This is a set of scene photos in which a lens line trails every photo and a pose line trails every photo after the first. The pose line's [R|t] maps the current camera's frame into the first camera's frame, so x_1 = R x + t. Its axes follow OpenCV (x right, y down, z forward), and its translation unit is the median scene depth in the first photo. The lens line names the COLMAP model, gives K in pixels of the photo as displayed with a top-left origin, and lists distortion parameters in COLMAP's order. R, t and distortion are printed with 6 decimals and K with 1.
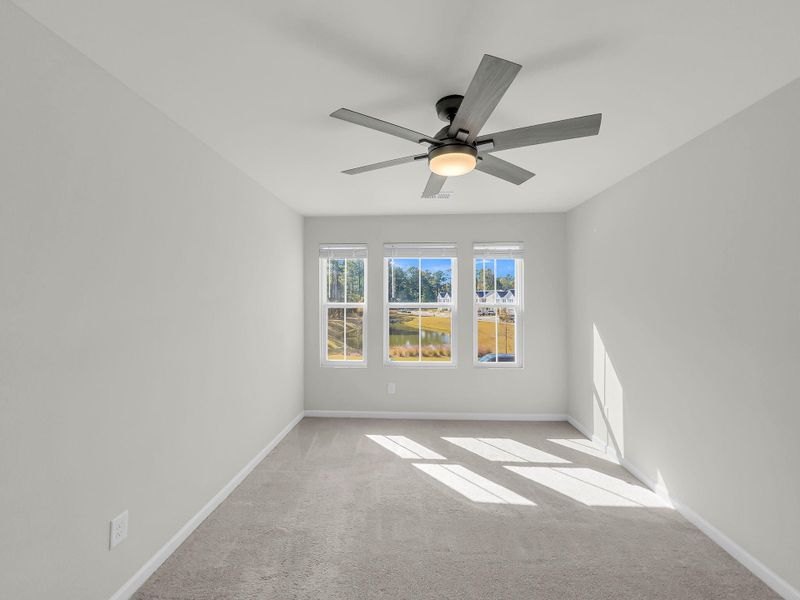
lens RADIAL K [[327.8, 0, 400.0], [0, 327.8, 300.0], [0, 0, 1]] dist [0.000223, 0.000415]
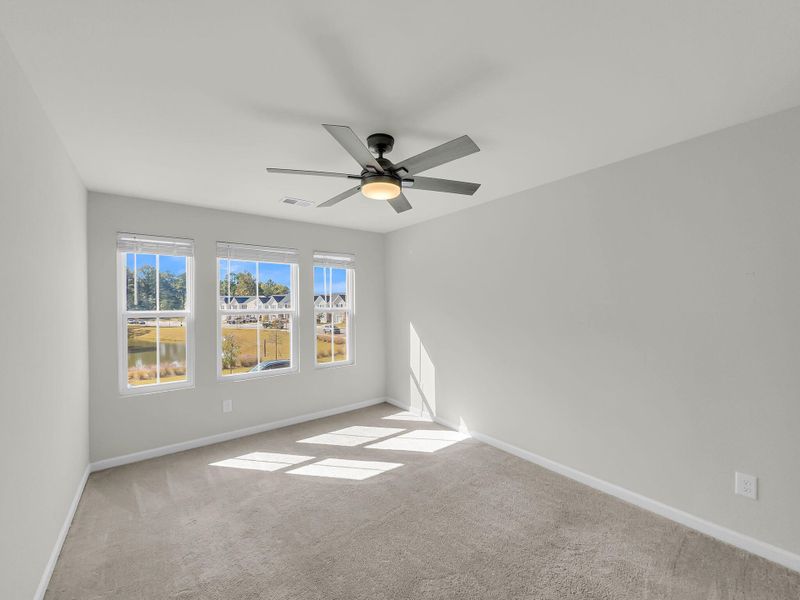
lens RADIAL K [[326.0, 0, 400.3], [0, 326.0, 305.4], [0, 0, 1]] dist [0.000526, 0.000184]
pose [[0.757015, -0.010380, 0.653315, -0.251647], [0.011628, 0.999929, 0.002413, 0.000648], [-0.653294, 0.005770, 0.757082, 0.025449]]
